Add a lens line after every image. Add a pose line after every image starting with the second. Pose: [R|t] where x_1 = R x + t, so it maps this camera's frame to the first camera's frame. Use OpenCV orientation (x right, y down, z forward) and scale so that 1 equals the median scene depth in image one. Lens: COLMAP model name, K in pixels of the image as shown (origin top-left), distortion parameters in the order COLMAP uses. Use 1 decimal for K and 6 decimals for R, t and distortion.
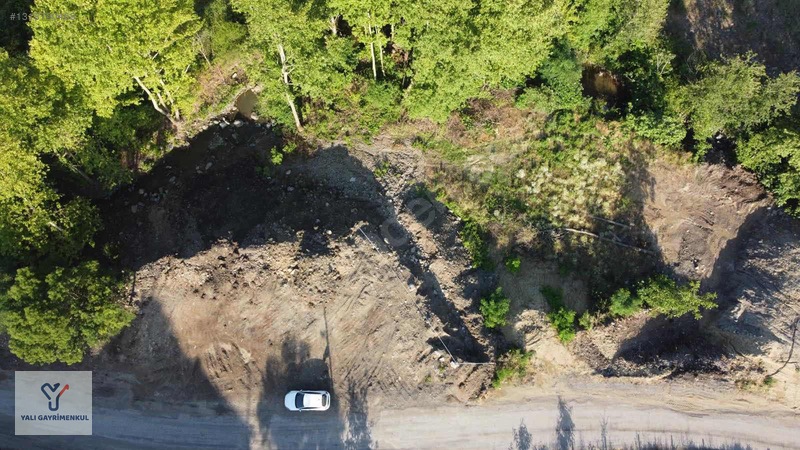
lens RADIAL K [[612.1, 0, 400.0], [0, 612.1, 225.0], [0, 0, 1]] dist [-0.006936, -0.002176]
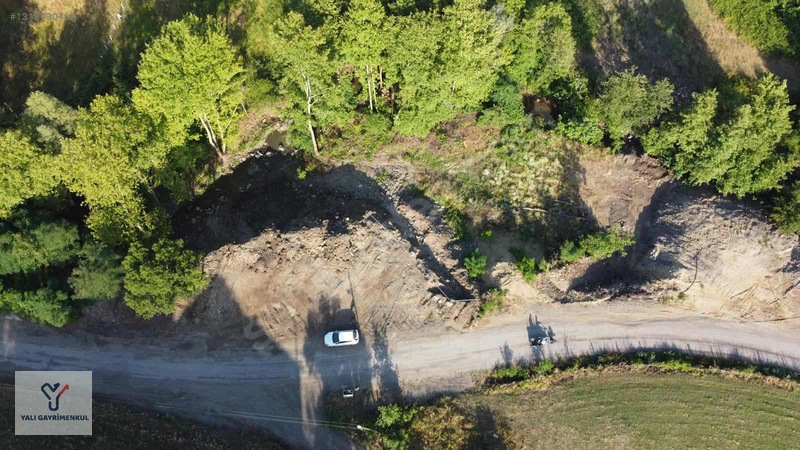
lens RADIAL K [[612.1, 0, 400.0], [0, 612.1, 225.0], [0, 0, 1]] dist [-0.006936, -0.002176]
pose [[0.996383, -0.076884, 0.036189, -0.050071], [0.081654, 0.984175, -0.157262, 0.243152], [-0.023526, 0.159648, 0.986894, -0.319223]]
